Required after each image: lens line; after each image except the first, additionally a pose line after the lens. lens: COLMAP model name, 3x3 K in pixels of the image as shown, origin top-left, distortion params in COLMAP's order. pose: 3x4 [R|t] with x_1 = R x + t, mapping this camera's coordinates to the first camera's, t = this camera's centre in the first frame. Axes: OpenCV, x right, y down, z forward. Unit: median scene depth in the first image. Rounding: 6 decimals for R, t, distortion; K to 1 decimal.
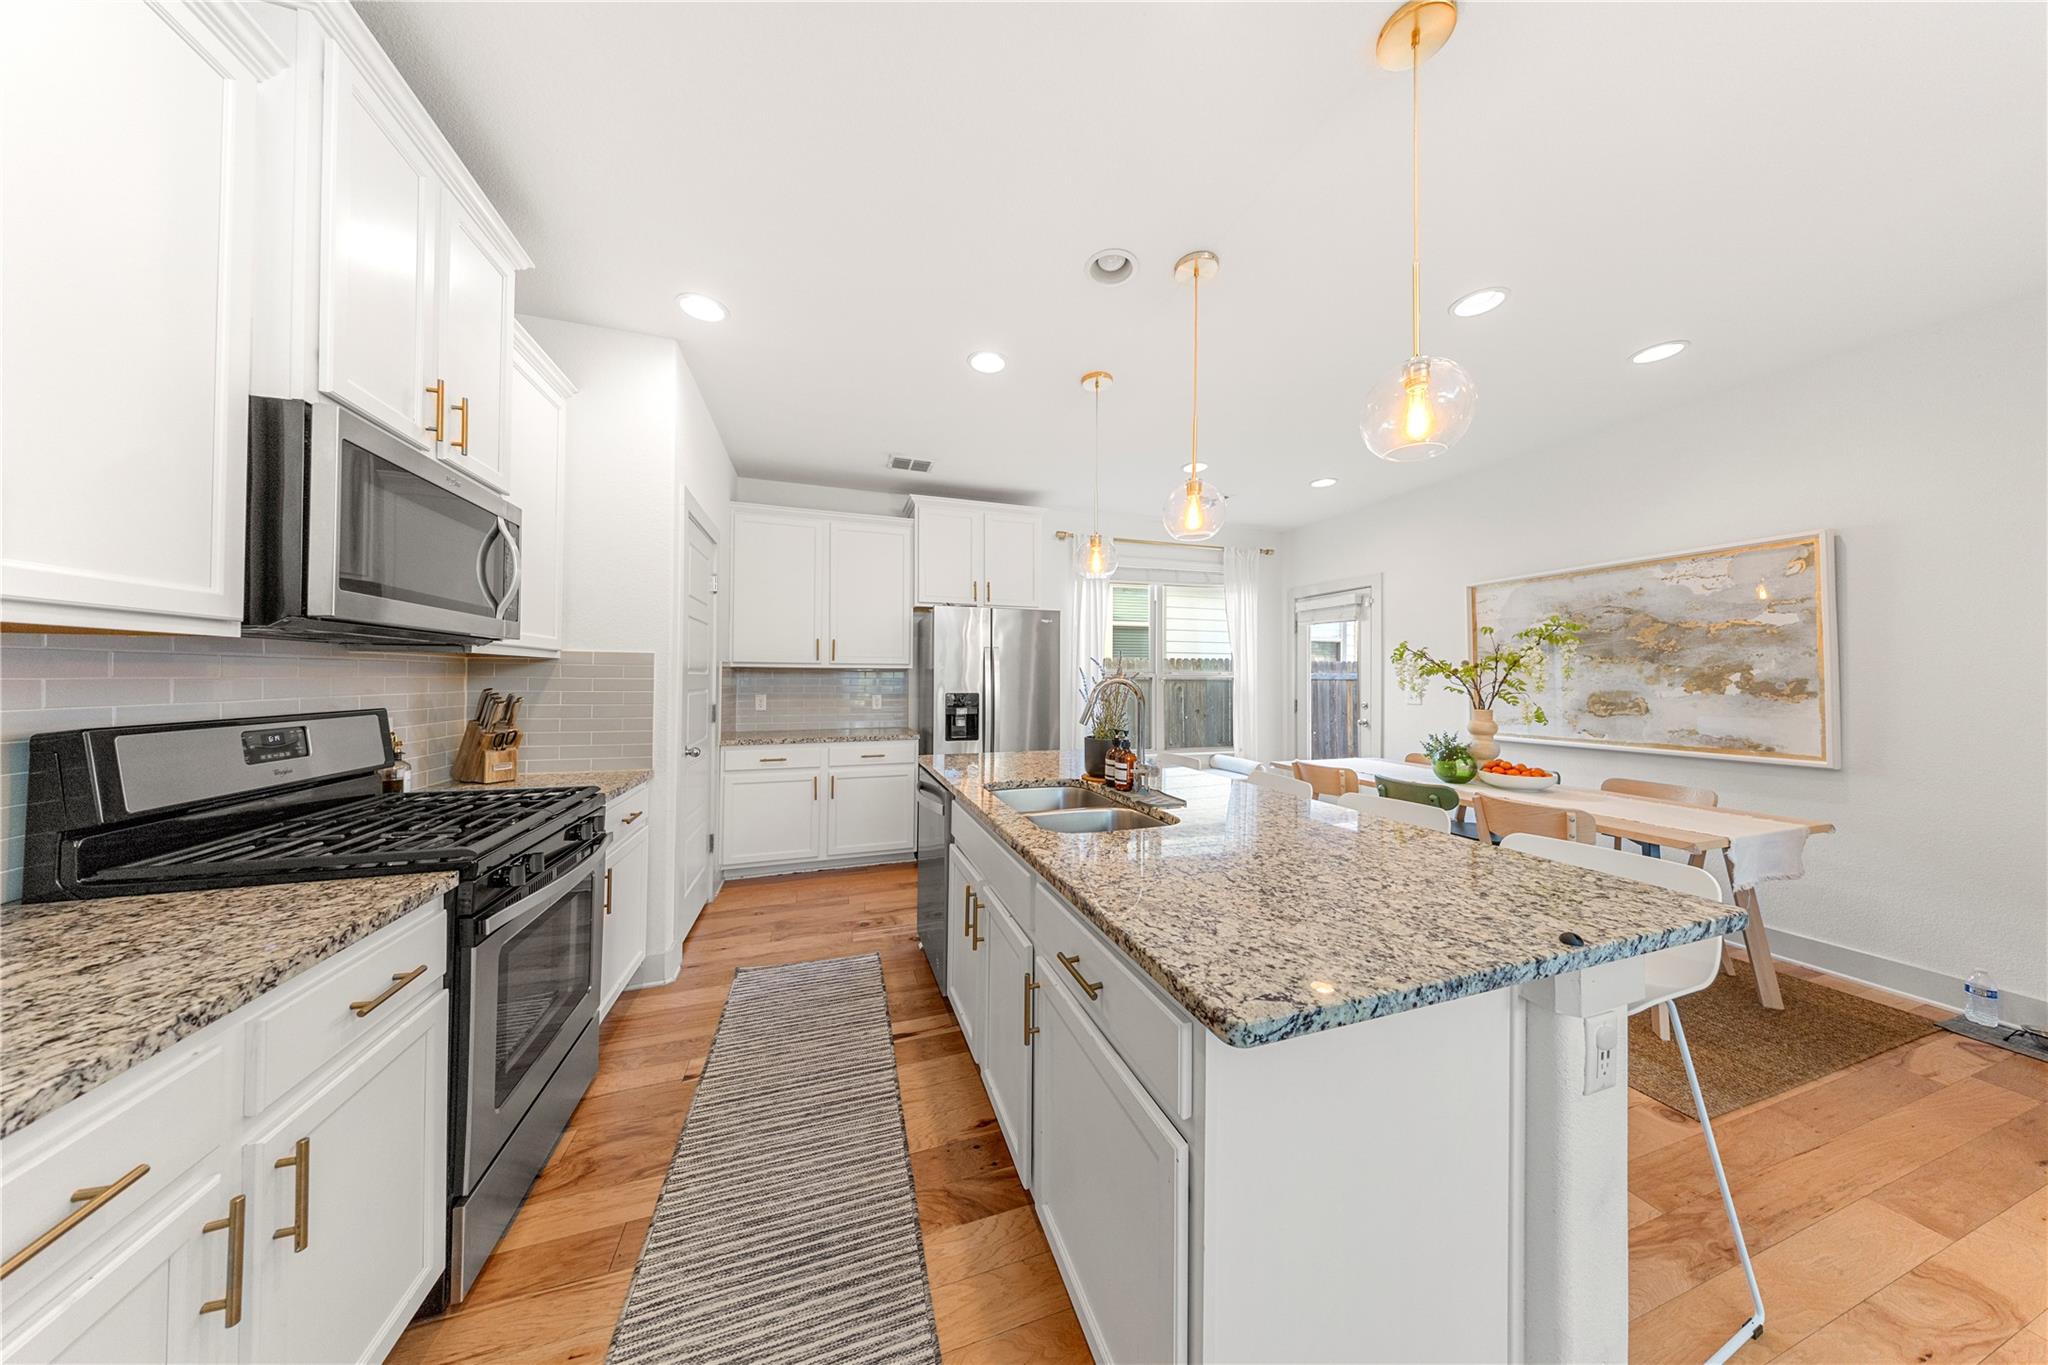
lens RADIAL K [[593.5, 0, 1026.9], [0, 593.5, 672.8], [0, 0, 1]] dist [-0.000149, -0.000037]
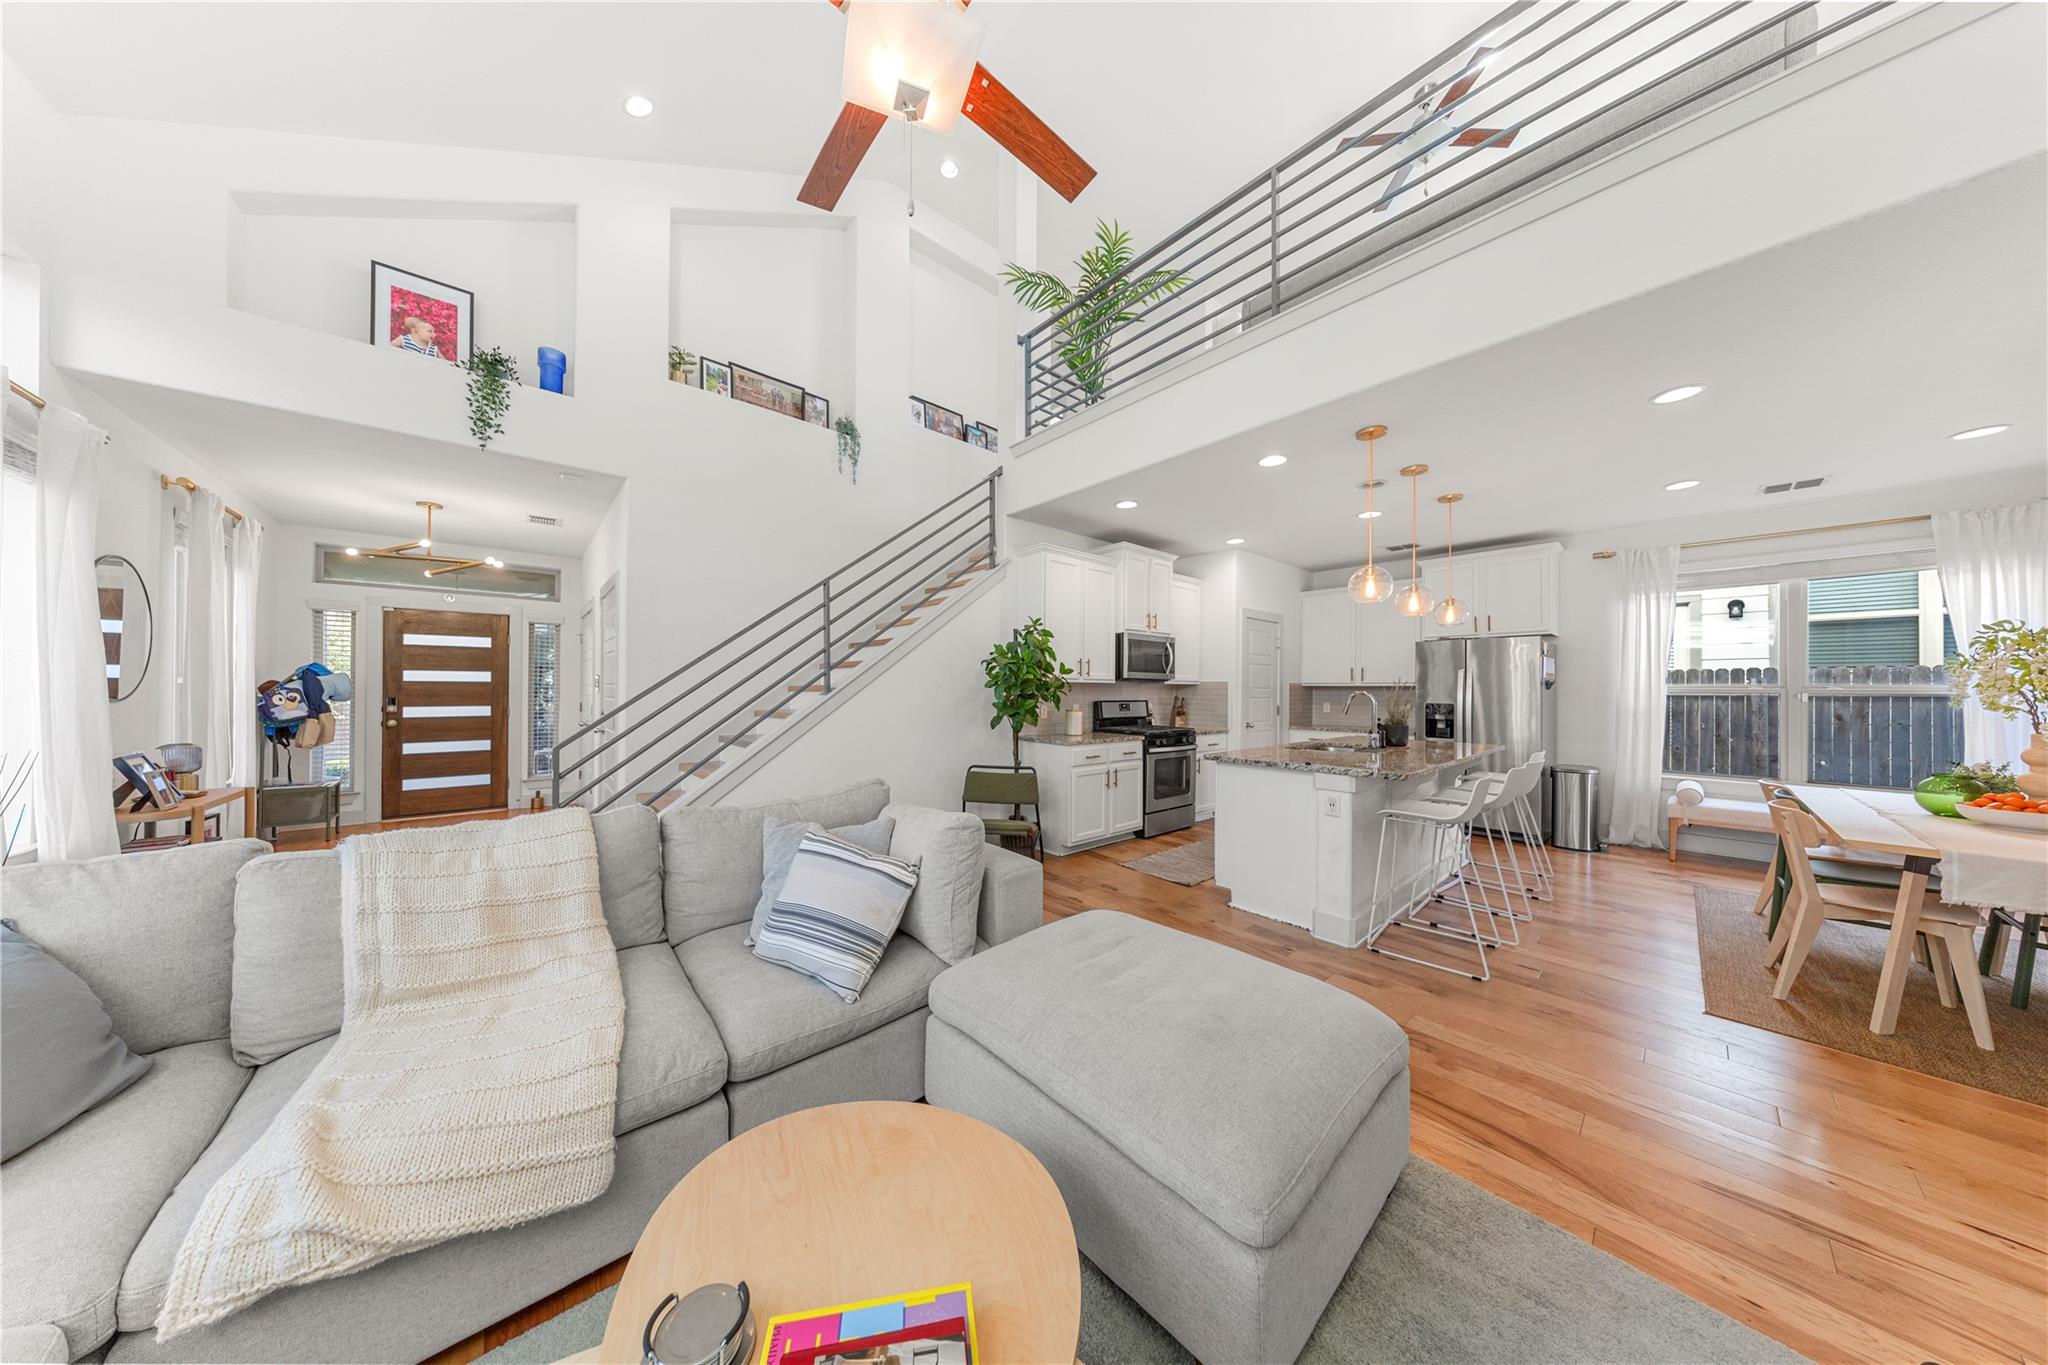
lens RADIAL K [[584.3, 0, 1025.4], [0, 584.3, 689.0], [0, 0, 1]] dist [-0.000179, -0.000043]
pose [[0.396202, -0.005625, -0.918146, 1.753528], [0.003481, 0.999983, -0.004624, 0.007831], [0.918157, -0.001364, 0.396215, -0.996027]]
